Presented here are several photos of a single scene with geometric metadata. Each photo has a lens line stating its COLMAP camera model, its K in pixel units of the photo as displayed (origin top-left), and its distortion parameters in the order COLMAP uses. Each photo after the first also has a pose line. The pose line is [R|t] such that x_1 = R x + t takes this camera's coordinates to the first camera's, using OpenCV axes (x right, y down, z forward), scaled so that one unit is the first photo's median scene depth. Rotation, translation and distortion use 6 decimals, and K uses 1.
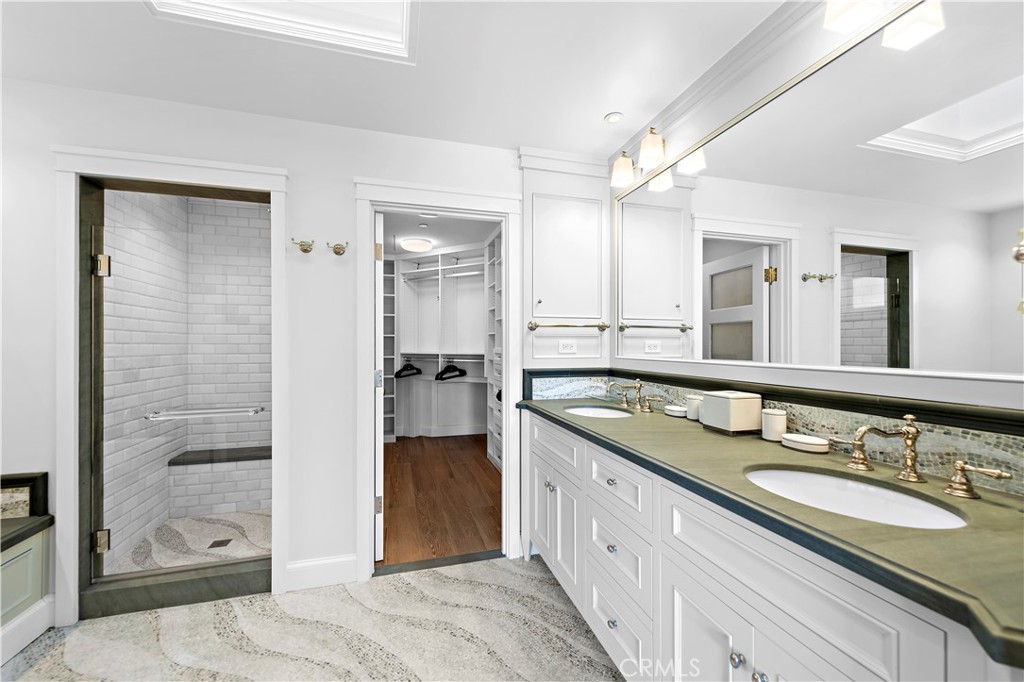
lens RADIAL K [[408.5, 0, 512.8], [0, 408.5, 343.9], [0, 0, 1]] dist [0.011536, -0.002951]
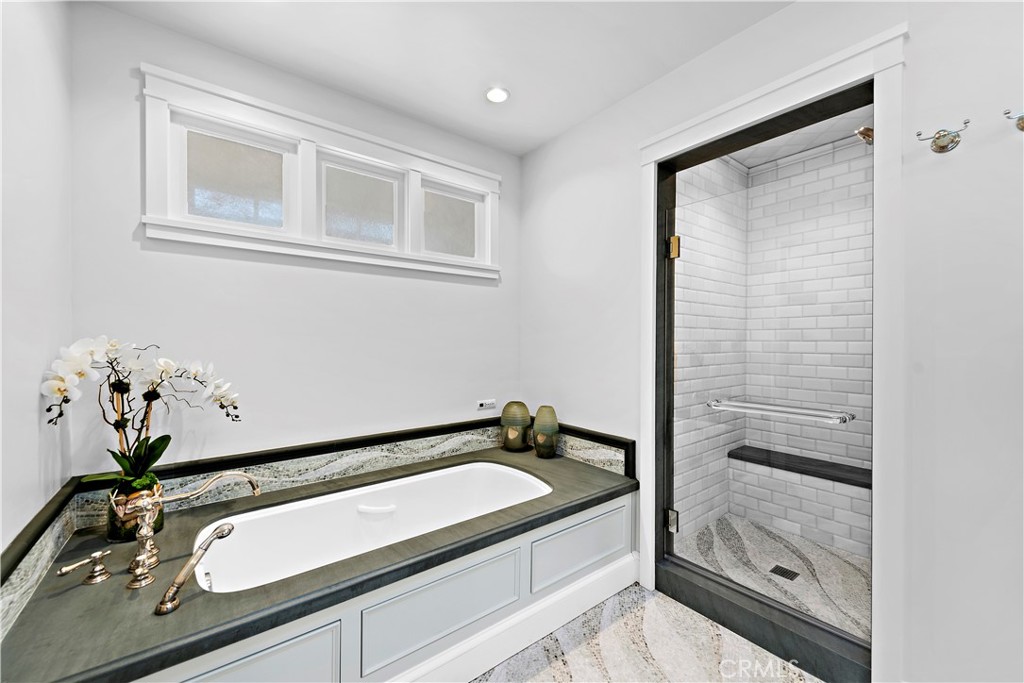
lens RADIAL K [[408.5, 0, 509.7], [0, 408.5, 343.6], [0, 0, 1]] dist [0.011536, -0.002951]
pose [[0.378865, 0.008206, -0.925416, -0.197507], [-0.001761, 0.999965, 0.008146, 0.034039], [0.925450, -0.001457, 0.378866, 0.224747]]
